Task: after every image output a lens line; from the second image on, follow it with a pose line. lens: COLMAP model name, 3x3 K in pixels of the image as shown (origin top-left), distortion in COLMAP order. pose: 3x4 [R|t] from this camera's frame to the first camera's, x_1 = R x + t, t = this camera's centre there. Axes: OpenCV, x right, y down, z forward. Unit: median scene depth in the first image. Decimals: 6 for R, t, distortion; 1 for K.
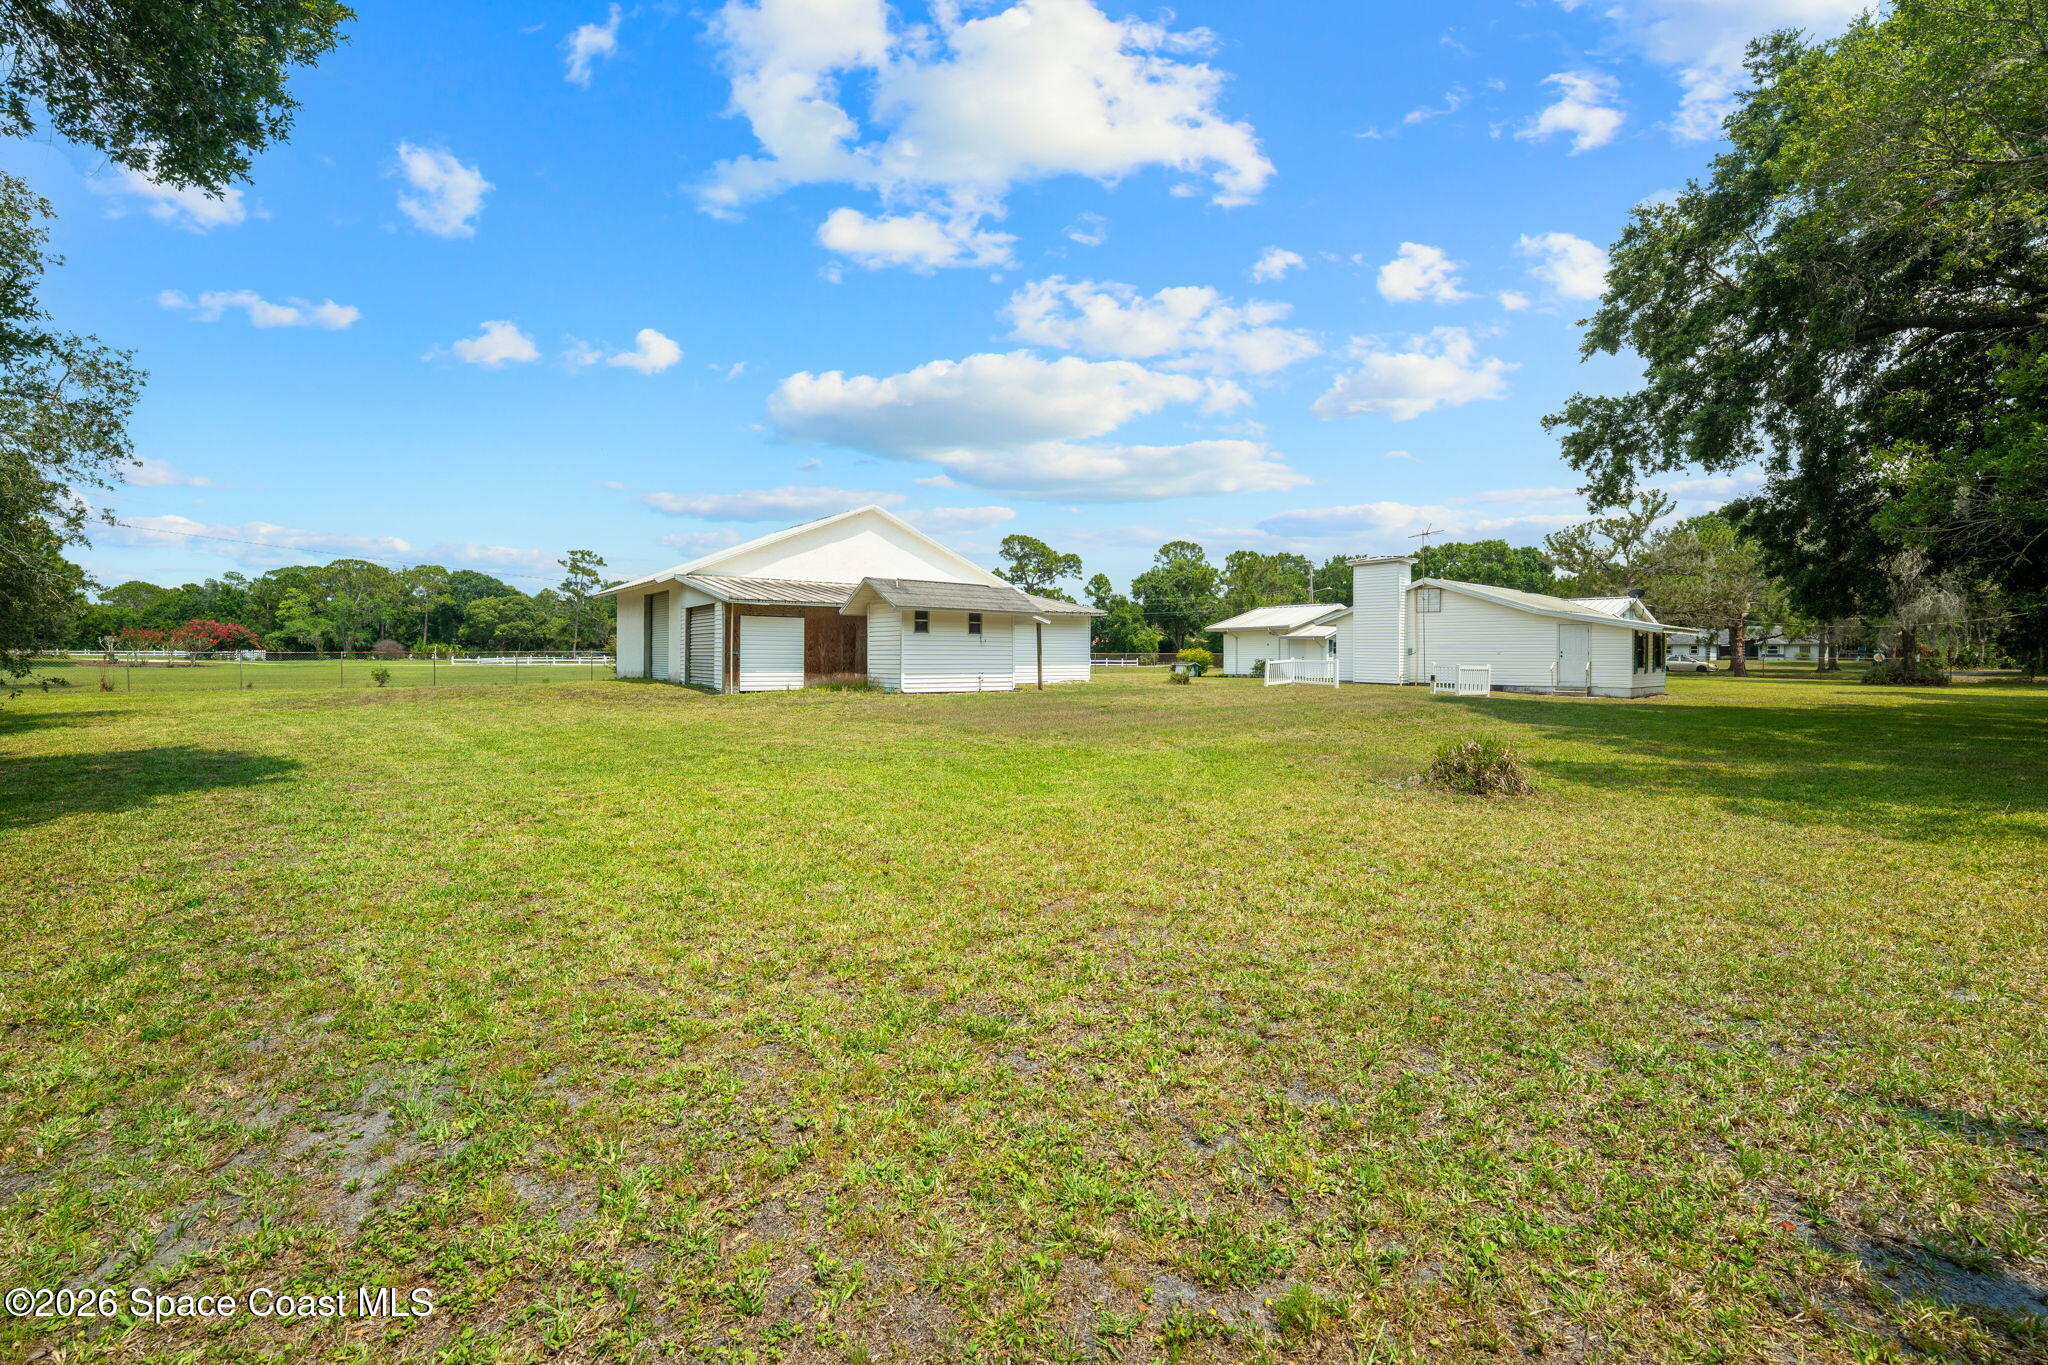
lens RADIAL K [[1493.9, 0, 1024.0], [0, 1493.9, 682.5], [0, 0, 1]] dist [0.038134, -0.003150]
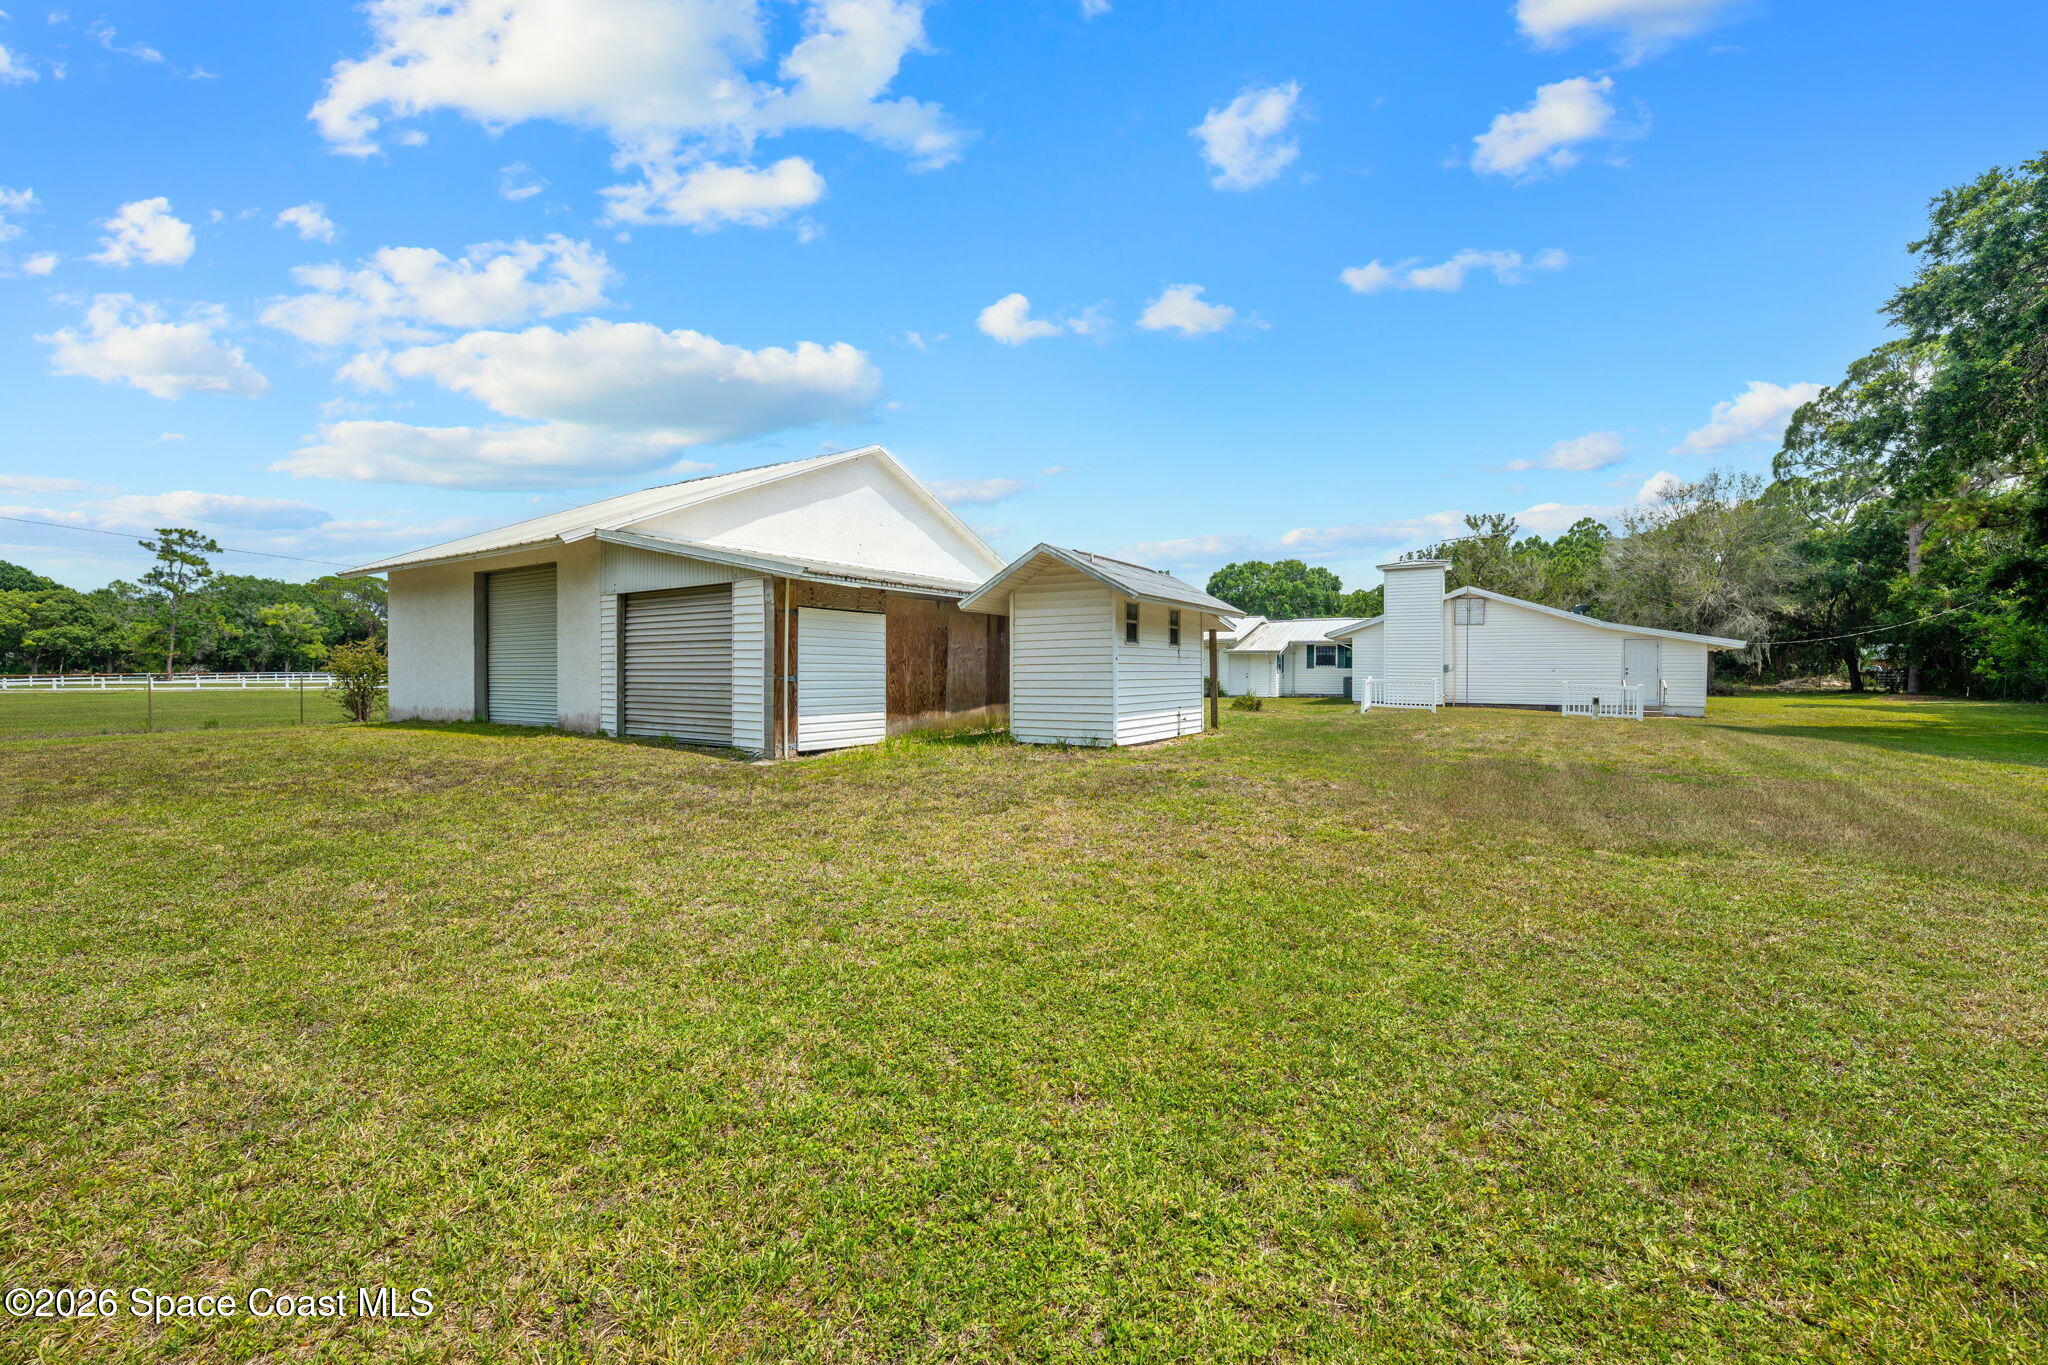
lens RADIAL K [[1052.7, 0, 1024.0], [0, 1052.7, 682.5], [0, 0, 1]] dist [-0.002694, -0.000387]
pose [[0.891546, -0.010905, 0.452798, -0.250771], [0.011349, 0.999934, 0.001735, -0.016065], [-0.452787, 0.003592, 0.891611, 0.561925]]
